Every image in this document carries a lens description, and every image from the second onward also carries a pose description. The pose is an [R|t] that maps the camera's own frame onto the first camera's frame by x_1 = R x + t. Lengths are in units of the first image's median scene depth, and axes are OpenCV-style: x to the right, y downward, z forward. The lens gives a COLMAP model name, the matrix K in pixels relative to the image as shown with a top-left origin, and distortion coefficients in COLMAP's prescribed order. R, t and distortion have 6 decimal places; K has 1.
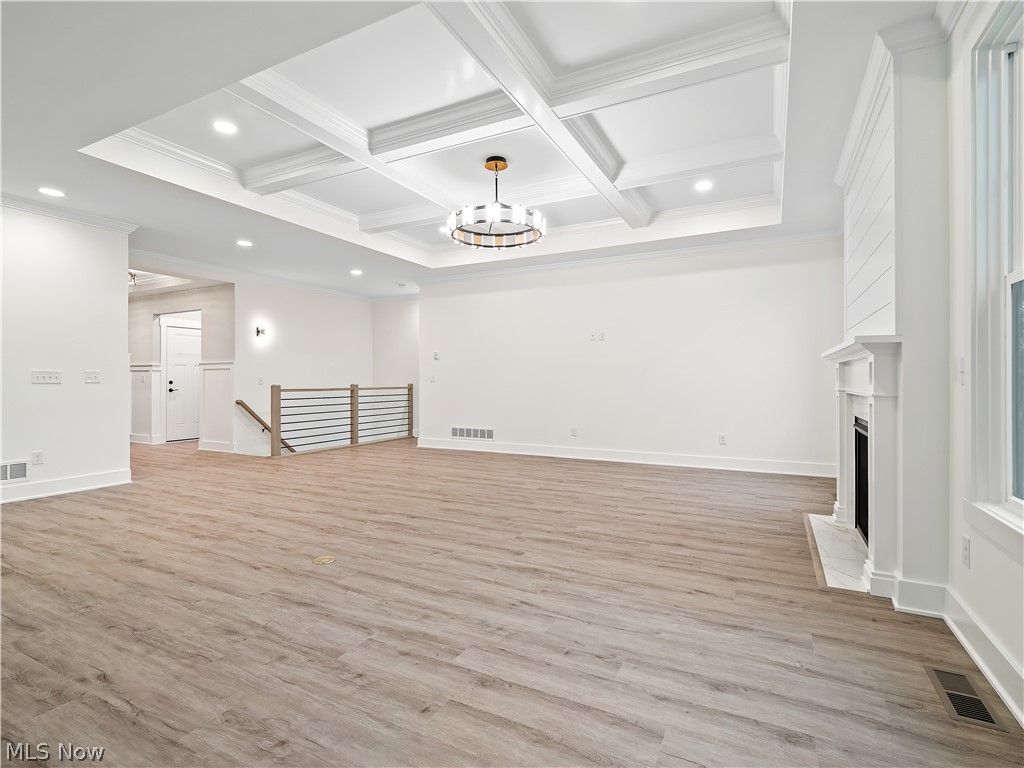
lens RADIAL K [[493.2, 0, 512.0], [0, 493.2, 384.0], [0, 0, 1]] dist [-0.003813, -0.000277]
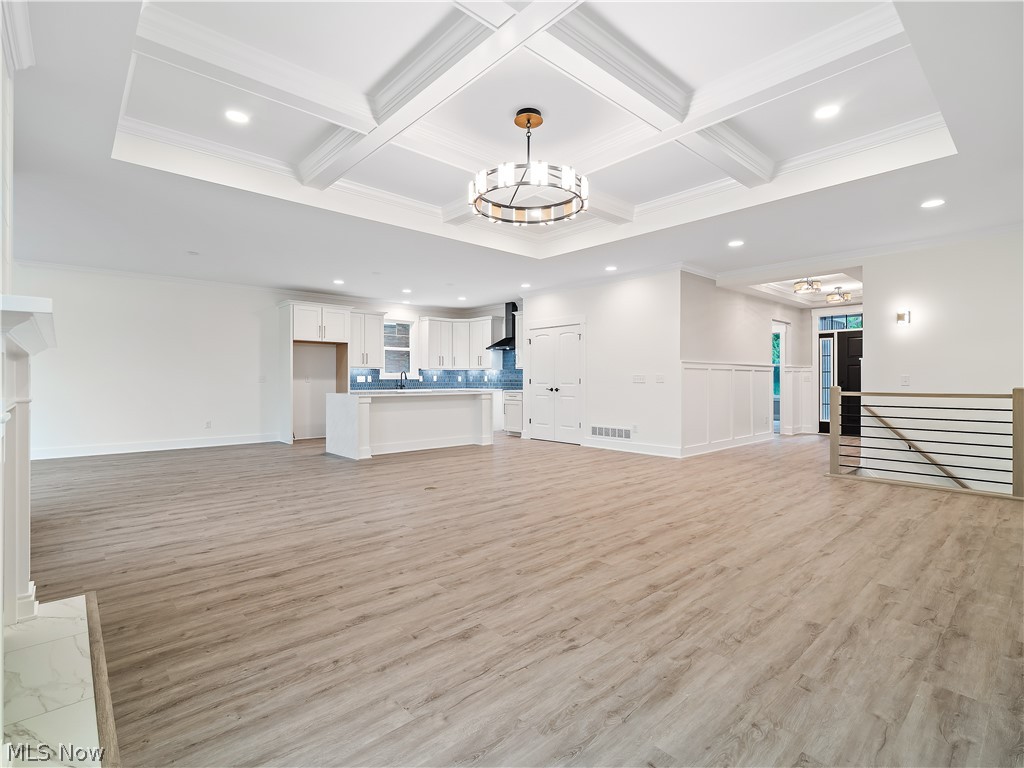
lens RADIAL K [[501.9, 0, 507.0], [0, 501.9, 379.8], [0, 0, 1]] dist [-0.003318, 0.000165]
pose [[-0.354542, 0.004420, -0.935030, 1.210504], [-0.007264, 0.999946, 0.007481, -0.022032], [0.935012, 0.009444, -0.354491, 2.027314]]
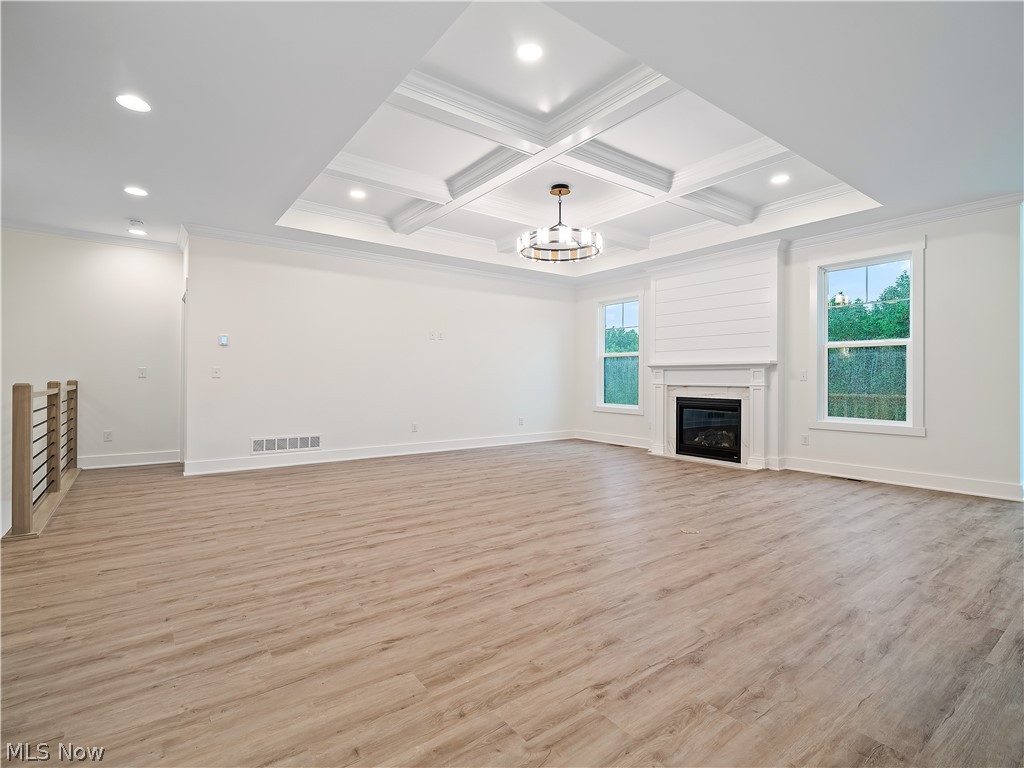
lens RADIAL K [[501.9, 0, 507.0], [0, 501.9, 379.8], [0, 0, 1]] dist [-0.003318, 0.000165]
pose [[0.441361, 0.001791, 0.897328, -0.628709], [-0.000028, 0.999998, -0.001982, 0.000157], [-0.897330, 0.000850, 0.441360, 0.329414]]
